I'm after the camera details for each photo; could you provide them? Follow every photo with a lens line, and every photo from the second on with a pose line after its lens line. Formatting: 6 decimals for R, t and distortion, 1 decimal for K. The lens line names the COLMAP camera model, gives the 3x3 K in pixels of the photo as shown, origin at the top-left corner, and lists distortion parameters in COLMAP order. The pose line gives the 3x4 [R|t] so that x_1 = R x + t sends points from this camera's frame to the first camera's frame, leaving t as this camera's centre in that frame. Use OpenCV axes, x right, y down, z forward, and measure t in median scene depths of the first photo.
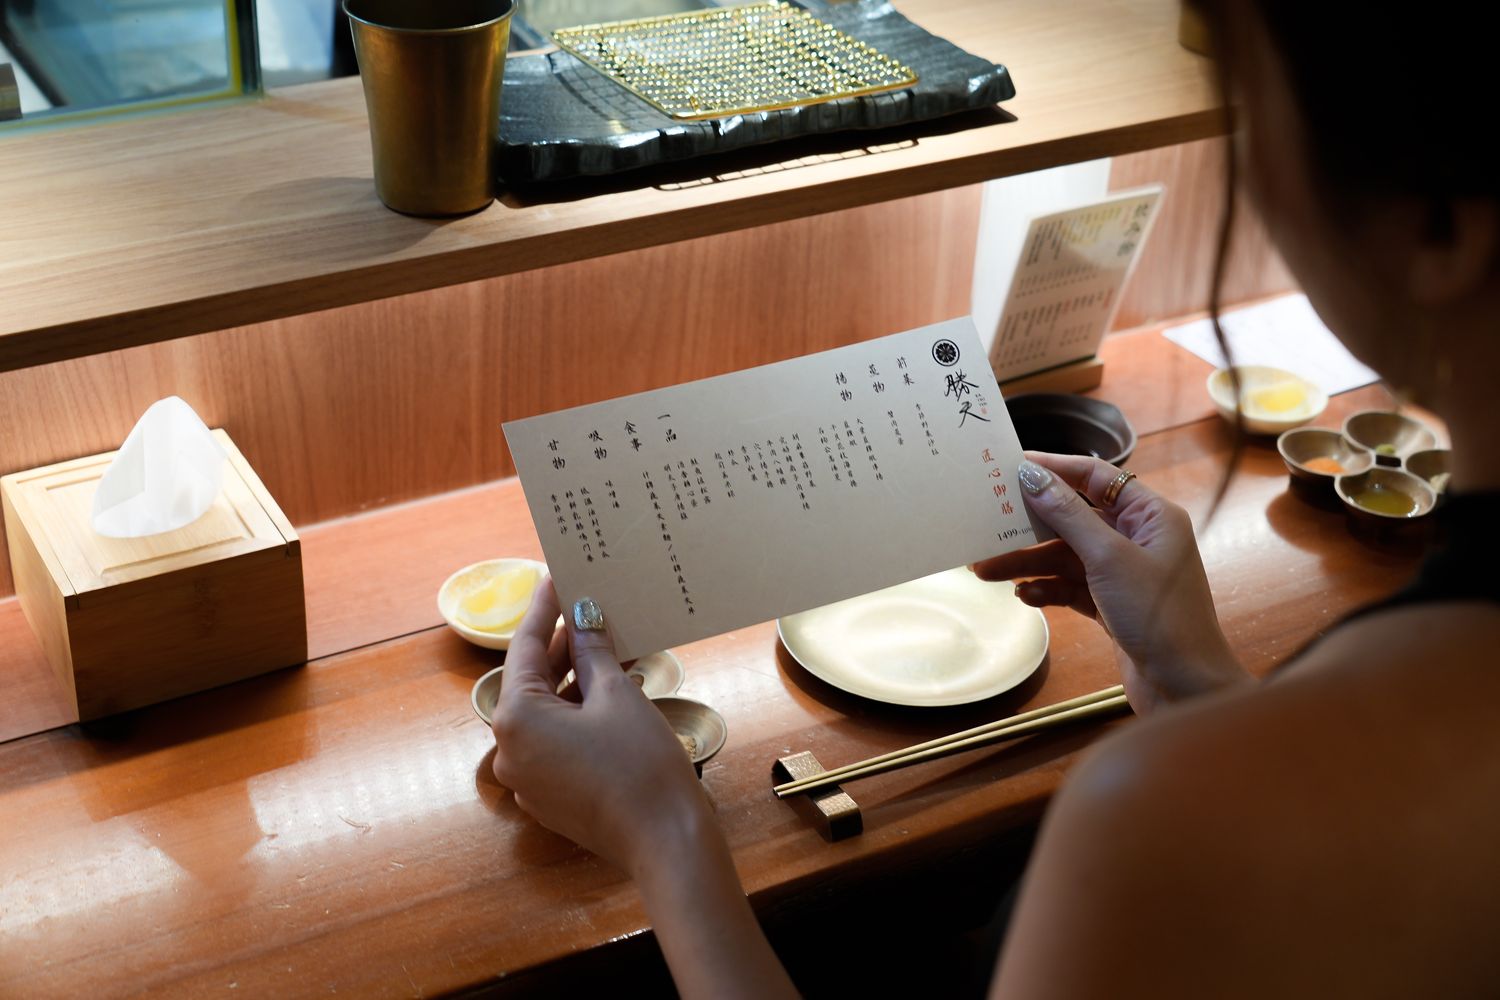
lens RADIAL K [[2090.3, 0, 750.5], [0, 2090.3, 497.2], [0, 0, 1]] dist [-0.012778, 0.000000]
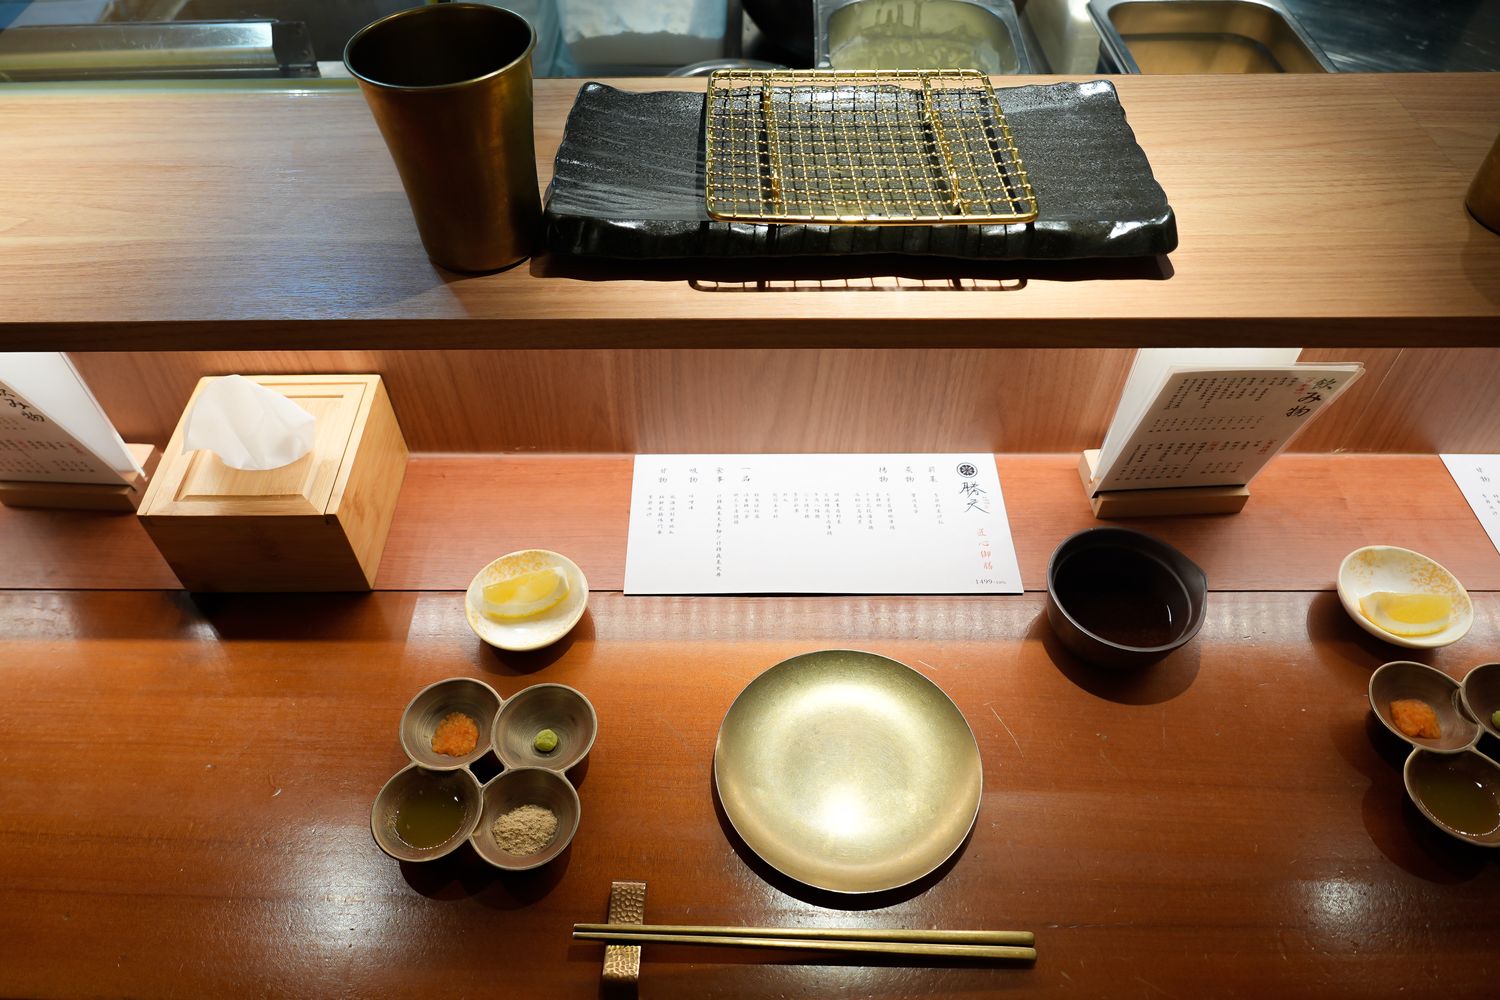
lens RADIAL K [[998.8, 0, 750.5], [0, 998.8, 505.2], [0, 0, 1]] dist [-0.009712, 0.005934]
pose [[0.862743, 0.346037, -0.368691, 0.164469], [-0.222952, 0.914778, 0.336859, -0.196918], [0.453836, -0.208422, 0.866368, 0.553590]]
